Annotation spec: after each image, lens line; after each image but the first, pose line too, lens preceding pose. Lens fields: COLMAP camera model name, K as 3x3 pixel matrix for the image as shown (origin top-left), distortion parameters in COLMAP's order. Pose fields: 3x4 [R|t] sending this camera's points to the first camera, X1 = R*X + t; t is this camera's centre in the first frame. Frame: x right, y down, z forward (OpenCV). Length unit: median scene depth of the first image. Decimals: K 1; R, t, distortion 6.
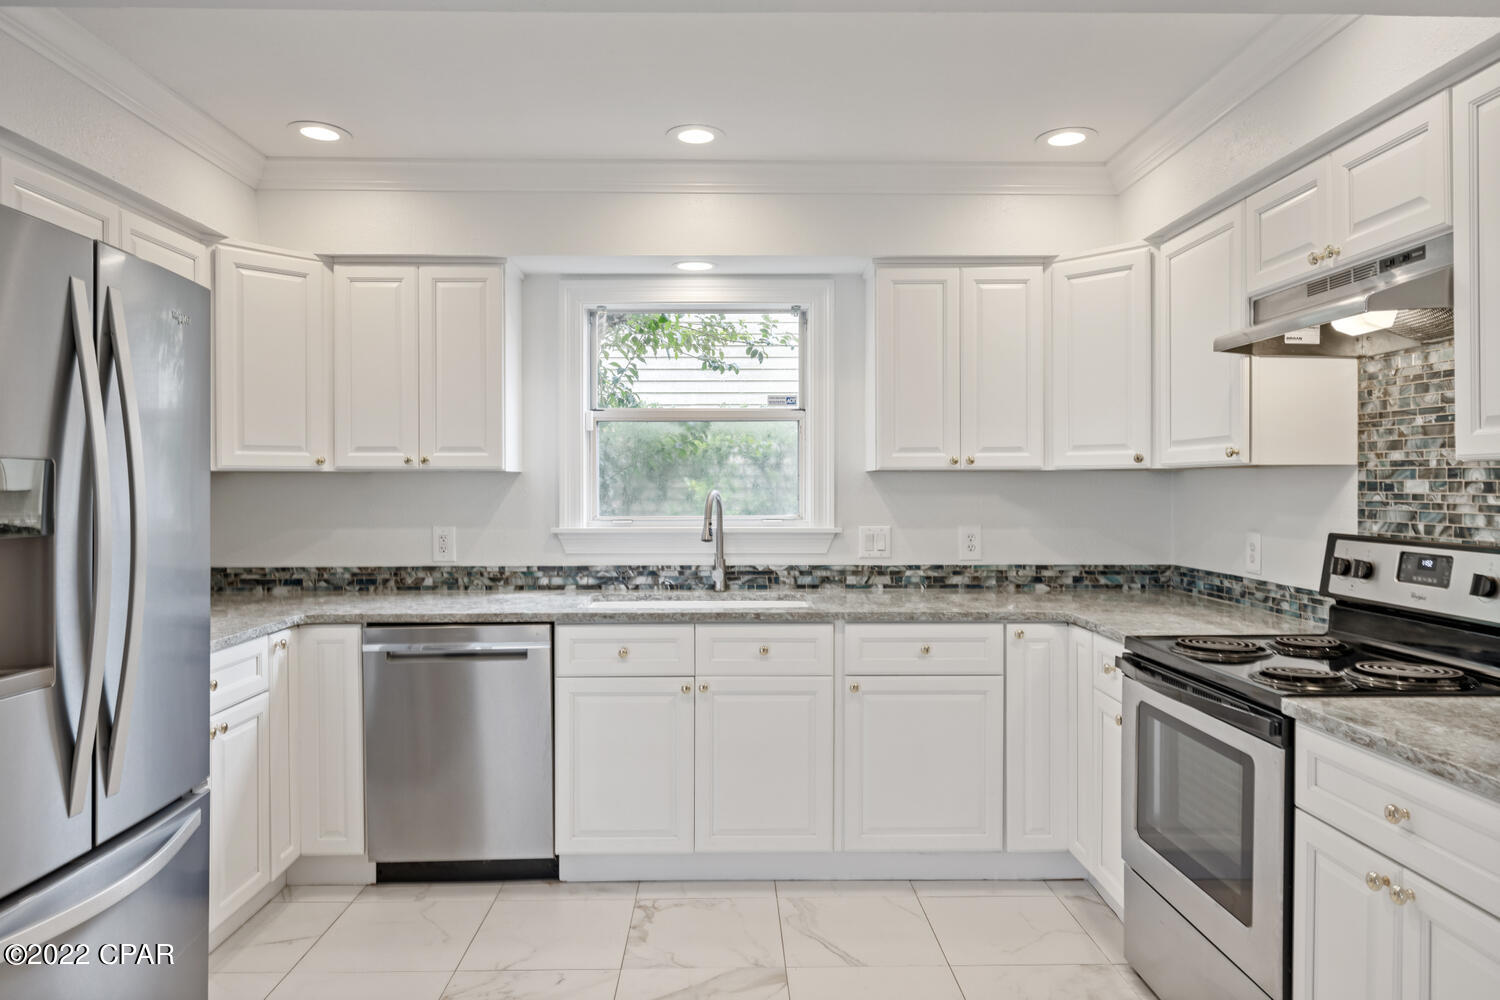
lens RADIAL K [[975.3, 0, 749.8], [0, 975.3, 484.2], [0, 0, 1]] dist [-0.005044, -0.001164]
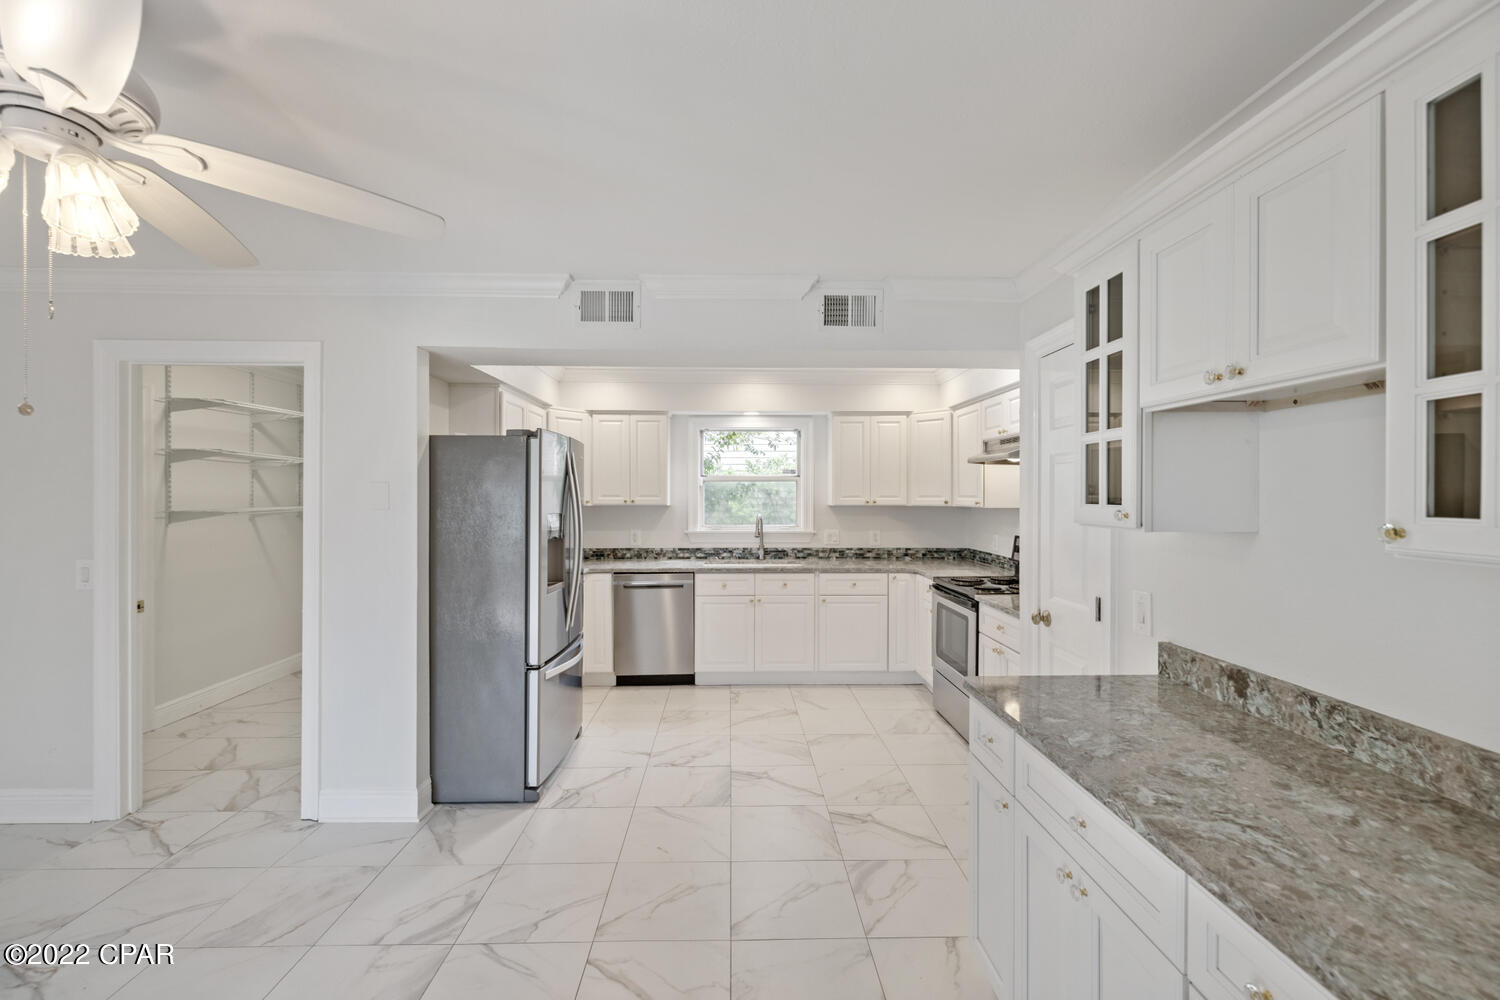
lens RADIAL K [[646.8, 0, 748.5], [0, 646.8, 492.1], [0, 0, 1]] dist [0.000054, 0.000186]
pose [[0.999989, 0.002199, 0.004120, -0.077198], [-0.002187, 0.999994, -0.002804, -0.044834], [-0.004126, 0.002795, 0.999988, -0.534551]]
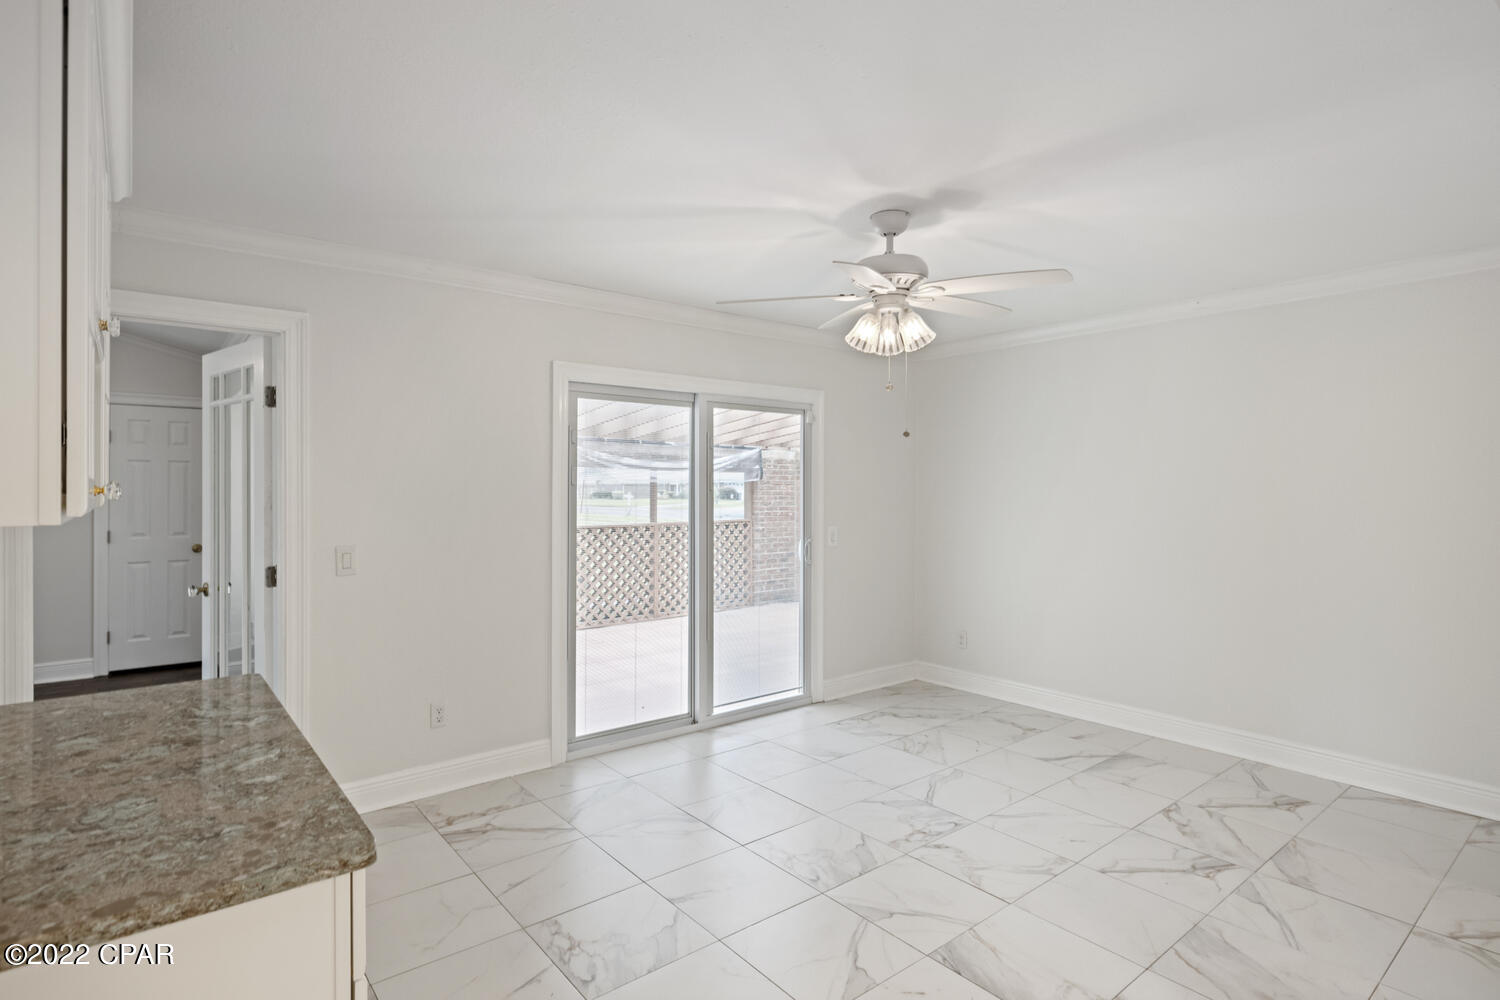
lens RADIAL K [[762.5, 0, 754.7], [0, 762.5, 493.2], [0, 0, 1]] dist [-0.000849, -0.000892]
pose [[-0.786690, 0.001849, -0.617346, 0.203694], [-0.003477, 0.999966, 0.007426, -0.030946], [0.617339, 0.007988, -0.786657, 0.440193]]
